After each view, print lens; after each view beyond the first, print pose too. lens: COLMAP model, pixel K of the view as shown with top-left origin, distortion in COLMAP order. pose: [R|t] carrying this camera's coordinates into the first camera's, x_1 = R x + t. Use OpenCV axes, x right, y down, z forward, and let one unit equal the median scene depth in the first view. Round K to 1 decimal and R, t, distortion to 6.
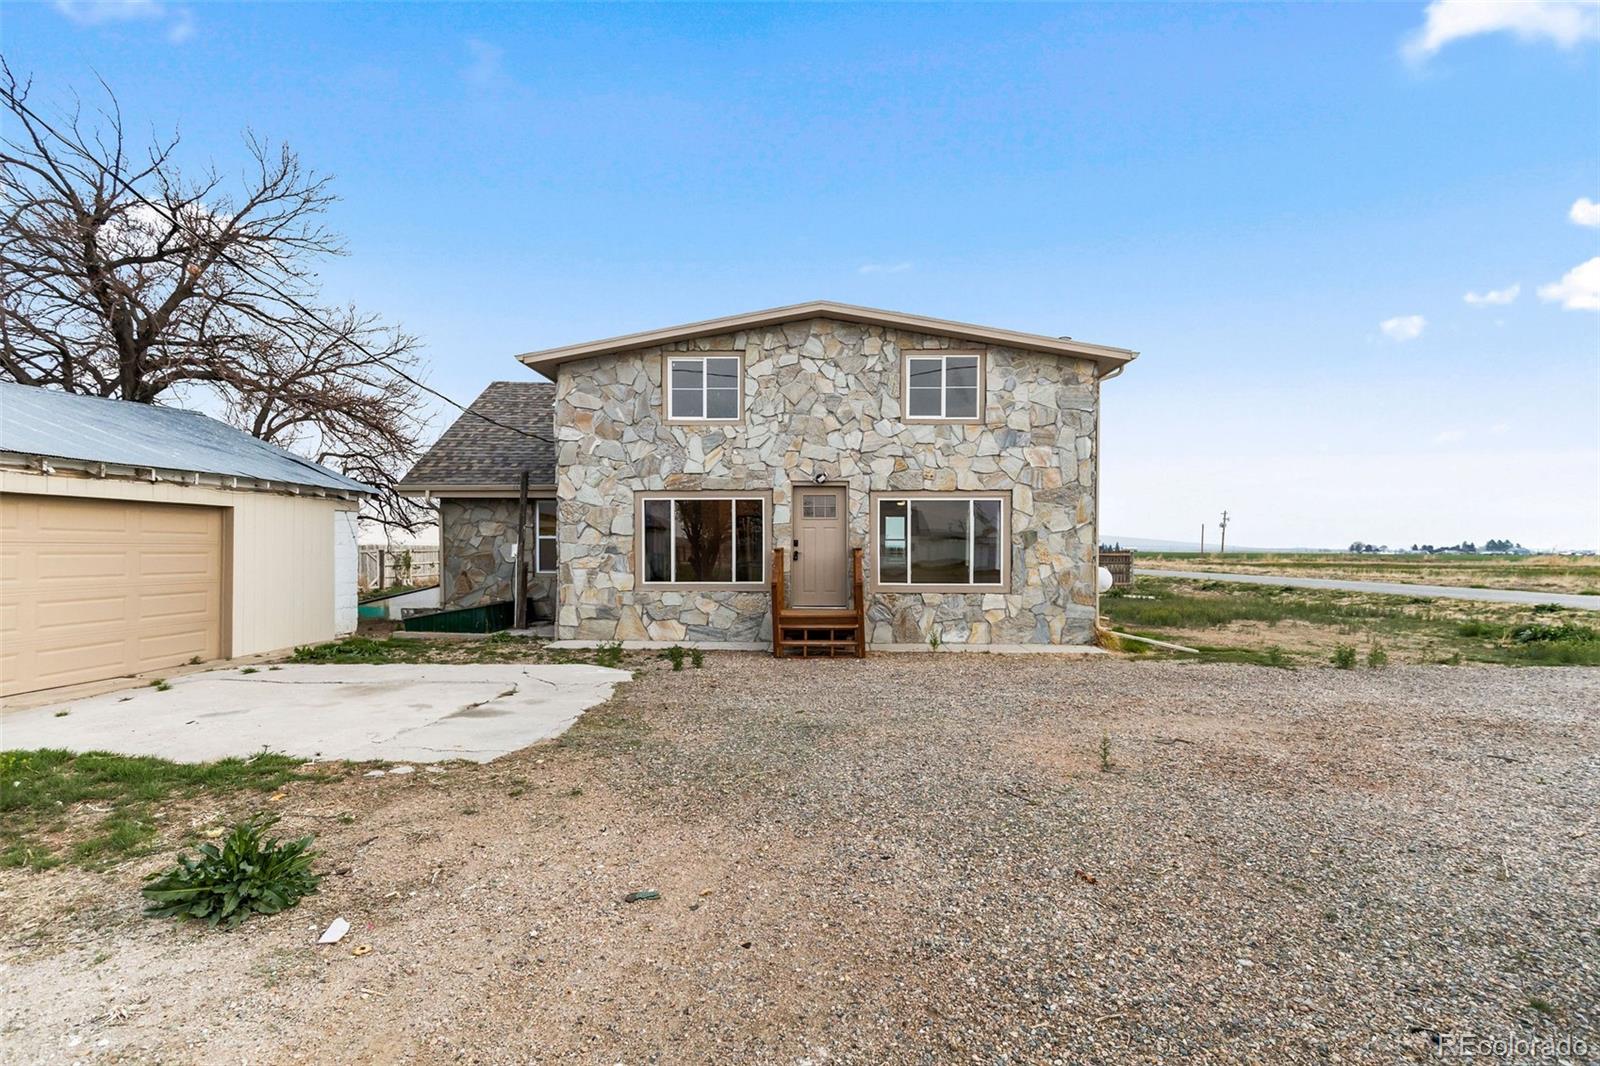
lens RADIAL K [[721.9, 0, 800.0], [0, 721.9, 533.0], [0, 0, 1]] dist [0.001280, 0.000347]
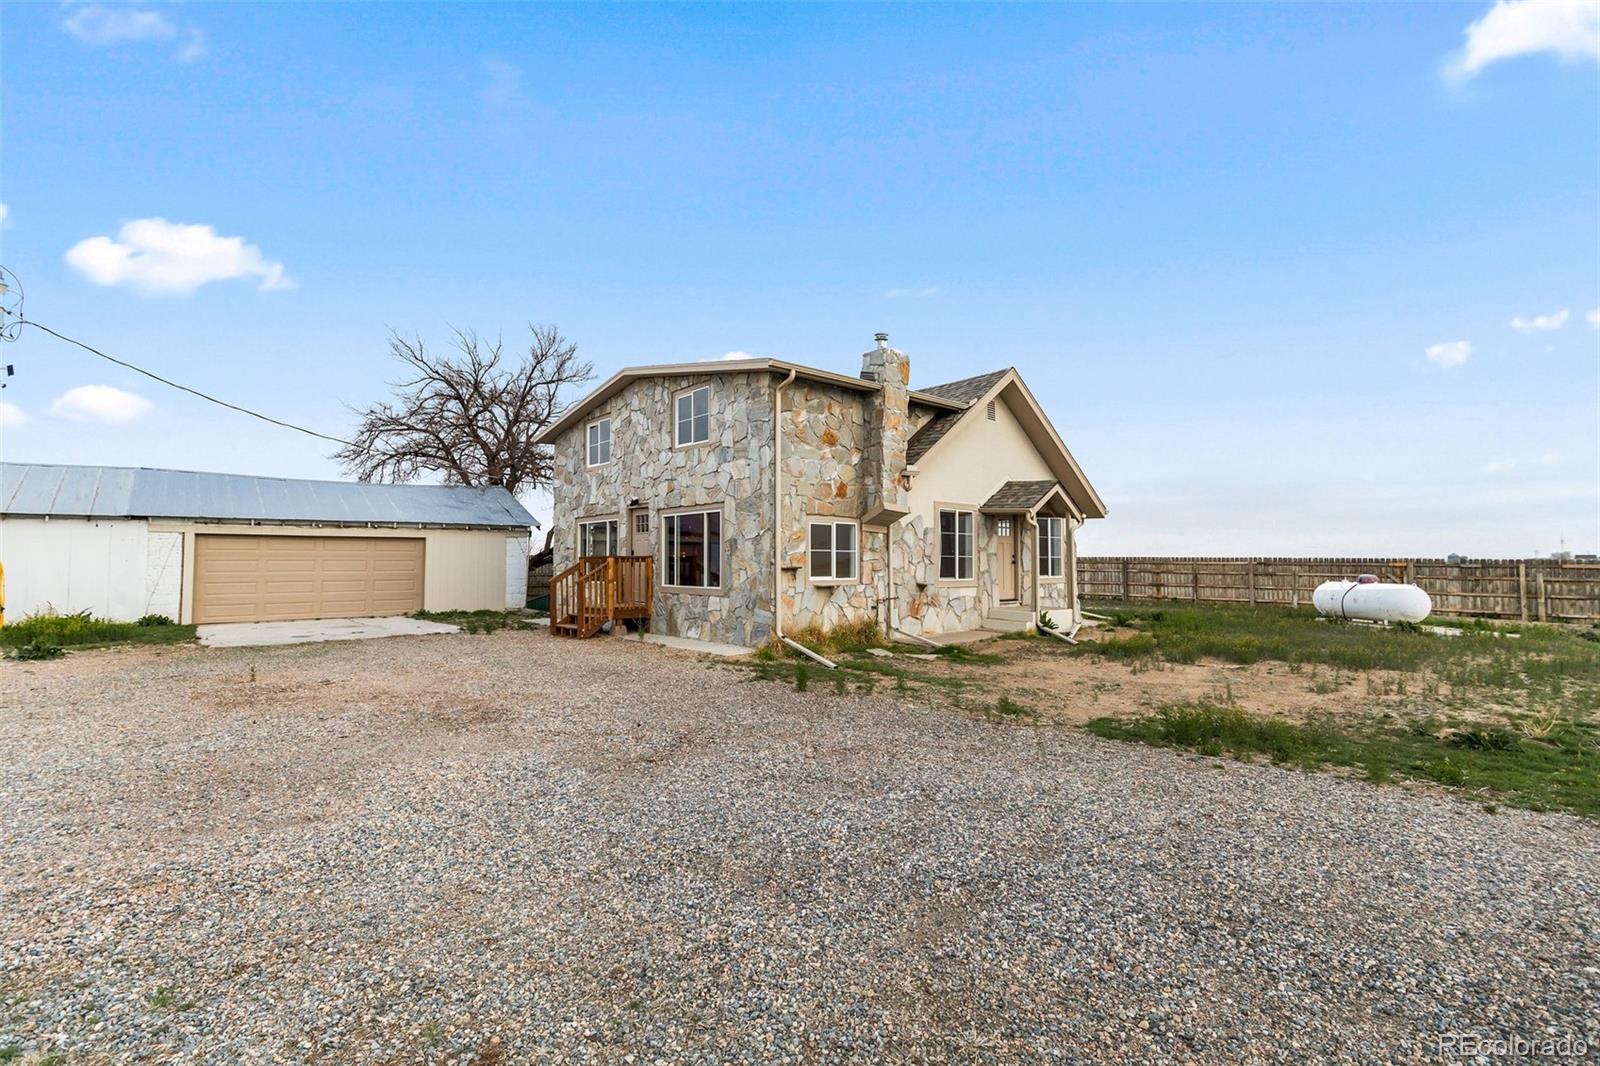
lens RADIAL K [[736.4, 0, 800.6], [0, 736.4, 499.8], [0, 0, 1]] dist [0.001991, 0.000323]
pose [[0.673227, -0.064527, -0.736615, 1.194830], [0.018546, 0.997345, -0.070417, 0.018631], [0.739203, 0.033745, 0.672637, 0.331563]]
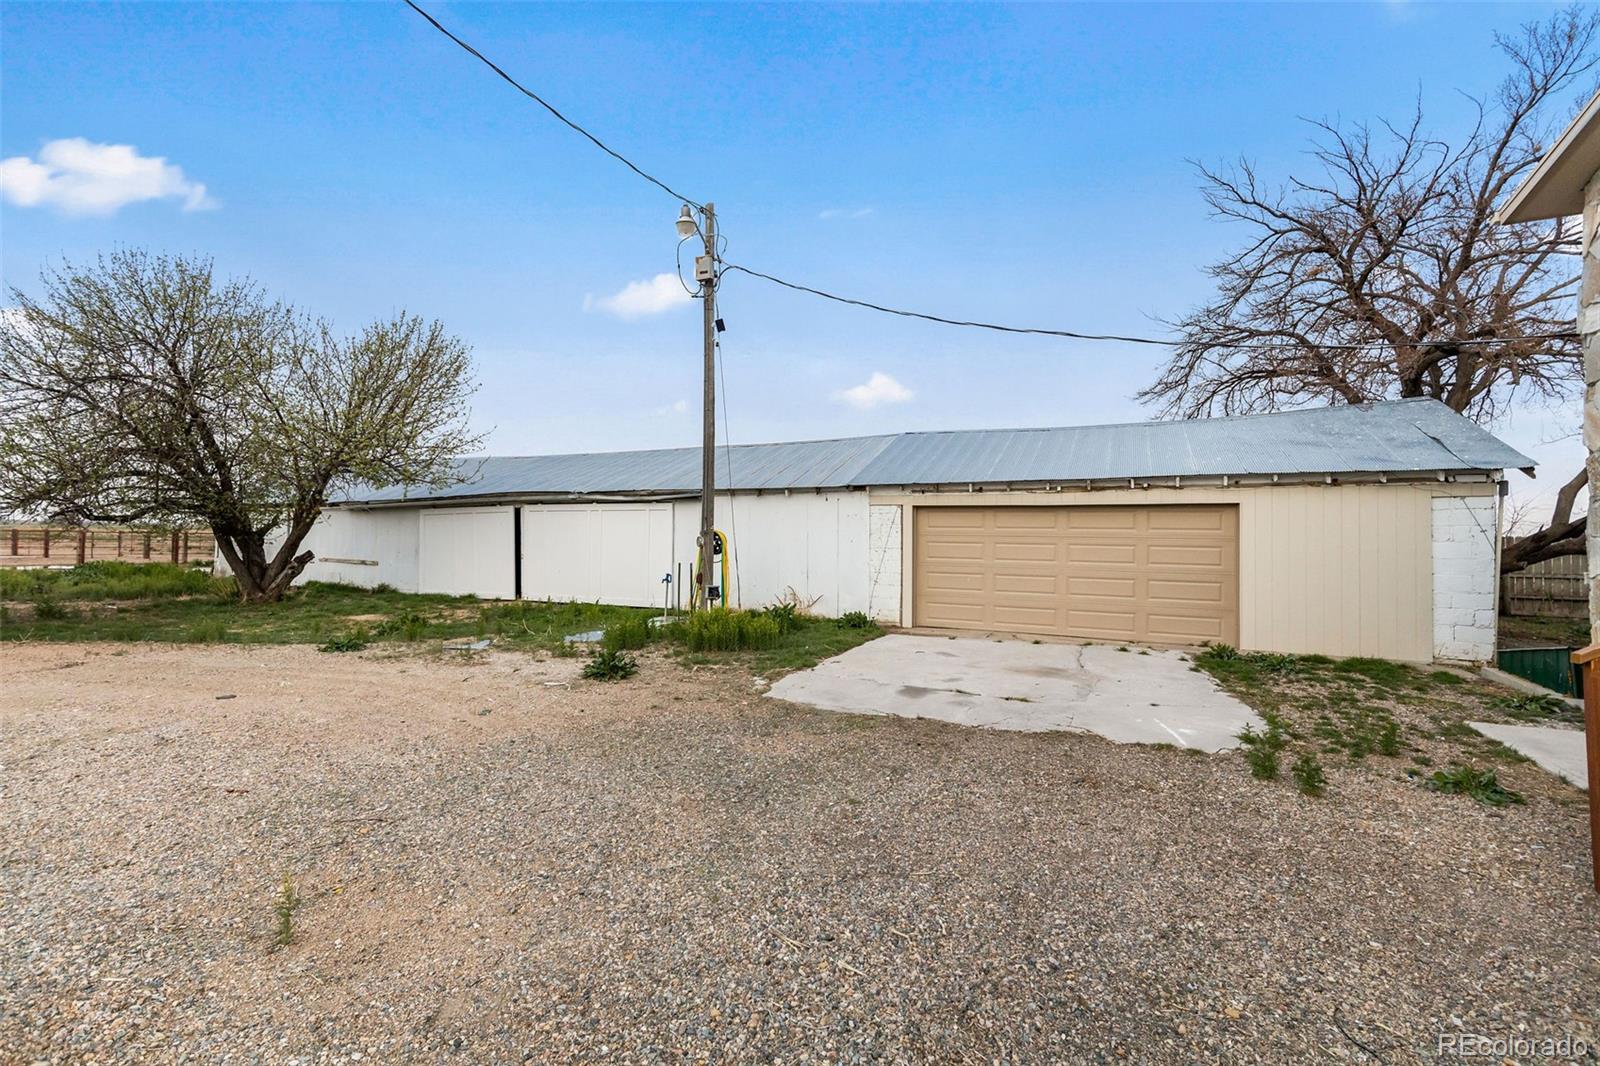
lens RADIAL K [[721.9, 0, 800.0], [0, 721.9, 533.0], [0, 0, 1]] dist [0.001280, 0.000347]
pose [[-0.392622, -0.012567, -0.919614, 0.351164], [0.006864, 0.999839, -0.016594, 0.016596], [0.919674, -0.012828, -0.392473, 0.697753]]
